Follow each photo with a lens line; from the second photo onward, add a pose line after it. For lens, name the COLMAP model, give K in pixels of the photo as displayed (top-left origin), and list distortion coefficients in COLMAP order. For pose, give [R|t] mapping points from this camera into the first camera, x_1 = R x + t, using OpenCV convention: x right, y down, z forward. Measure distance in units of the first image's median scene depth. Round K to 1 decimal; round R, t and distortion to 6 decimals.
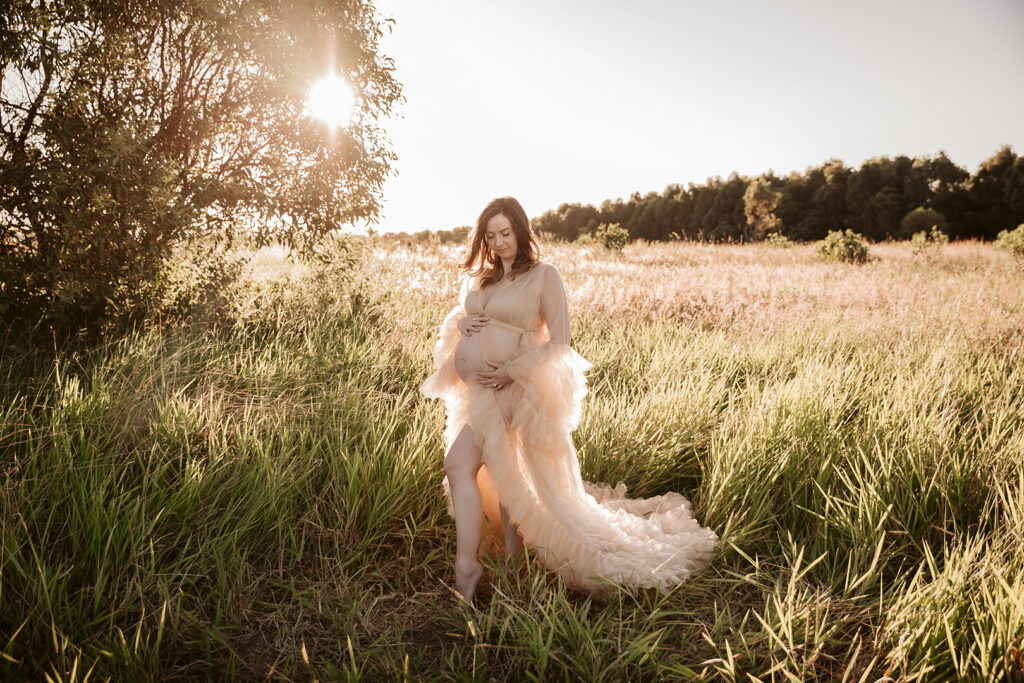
lens RADIAL K [[1025.2, 0, 525.3], [0, 1025.2, 406.2], [0, 0, 1]] dist [0.008257, -0.000214]
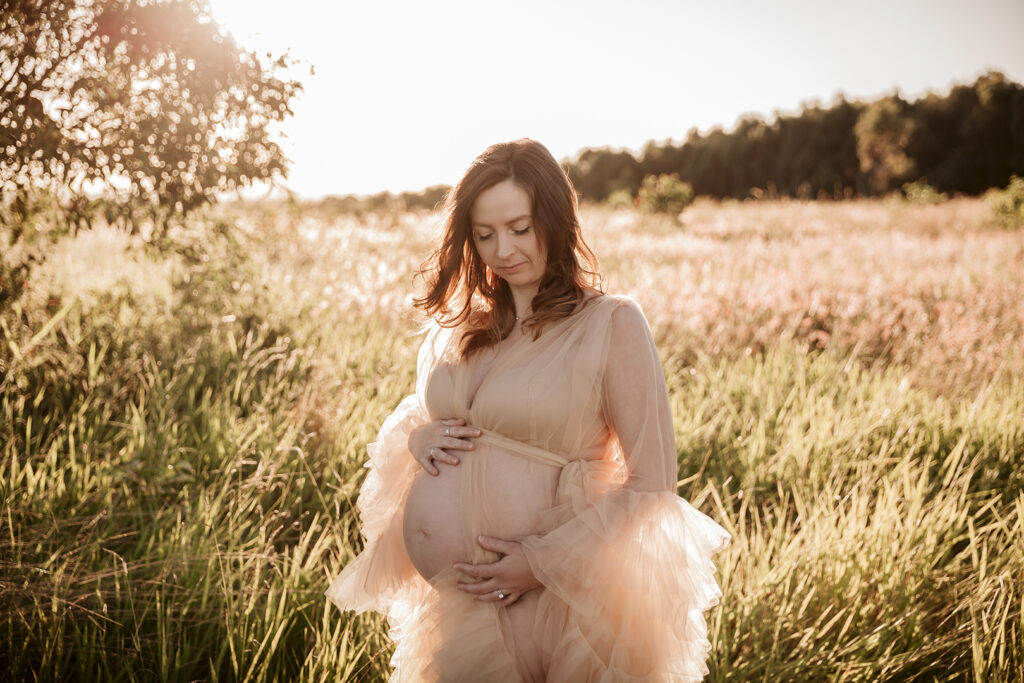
lens RADIAL K [[1470.9, 0, 512.6], [0, 1470.9, 339.5], [0, 0, 1]] dist [0.271621, -0.032368]
pose [[0.999752, -0.017961, -0.013194, -0.006473], [0.017044, 0.997635, -0.066588, -0.036771], [0.014359, 0.066346, 0.997693, 0.174821]]
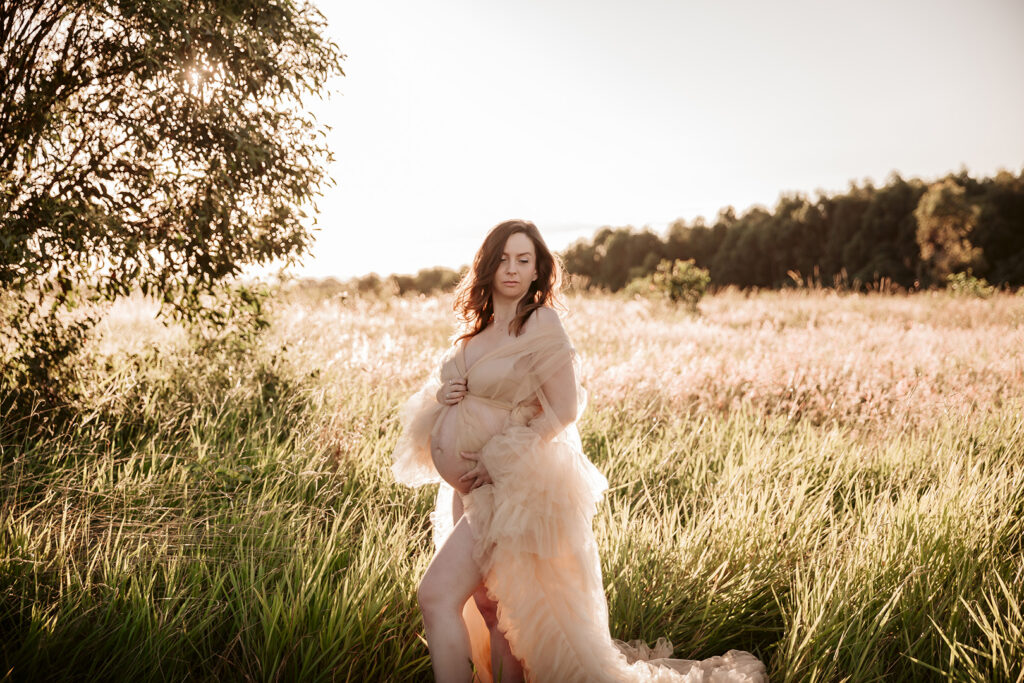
lens RADIAL K [[1782.9, 0, 532.8], [0, 1782.9, 341.1], [0, 0, 1]] dist [0.728152, -5.737537]
pose [[0.999966, -0.006392, -0.005206, 0.007131], [0.005653, 0.991311, -0.131418, 0.019569], [0.006001, 0.131384, 0.991313, -0.113287]]
